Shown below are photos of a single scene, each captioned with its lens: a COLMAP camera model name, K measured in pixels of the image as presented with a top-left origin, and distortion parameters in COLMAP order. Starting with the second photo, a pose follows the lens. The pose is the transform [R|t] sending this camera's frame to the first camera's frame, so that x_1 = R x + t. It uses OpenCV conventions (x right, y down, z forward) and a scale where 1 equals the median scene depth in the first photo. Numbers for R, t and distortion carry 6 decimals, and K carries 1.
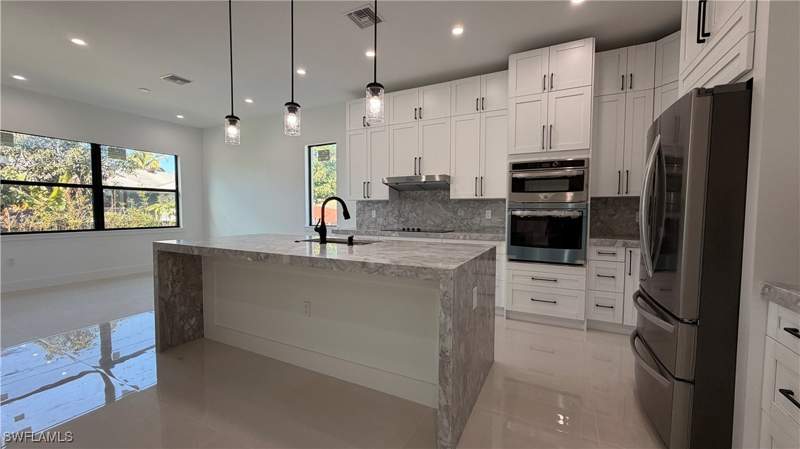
lens RADIAL K [[317.2, 0, 400.0], [0, 317.2, 224.5], [0, 0, 1]] dist [0.000765, -0.000237]
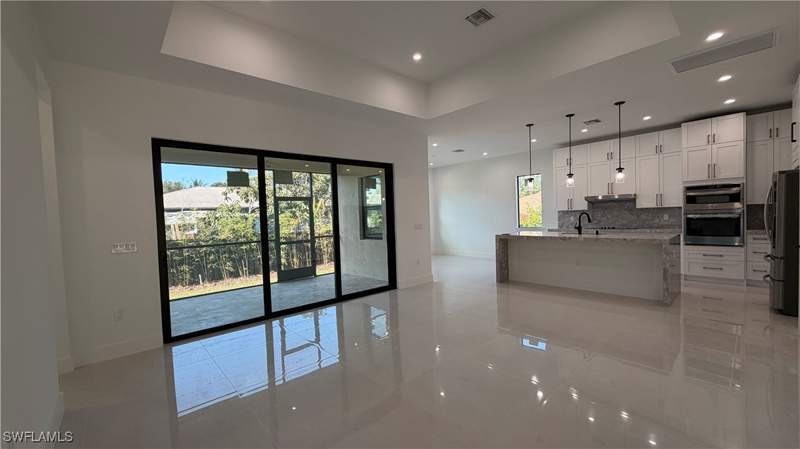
lens RADIAL K [[317.2, 0, 400.0], [0, 317.2, 224.5], [0, 0, 1]] dist [0.000765, -0.000237]
pose [[0.934570, -0.025681, -0.354852, -0.479703], [0.022607, 0.999662, -0.012808, -0.005436], [0.355061, 0.003948, 0.934835, -1.130772]]
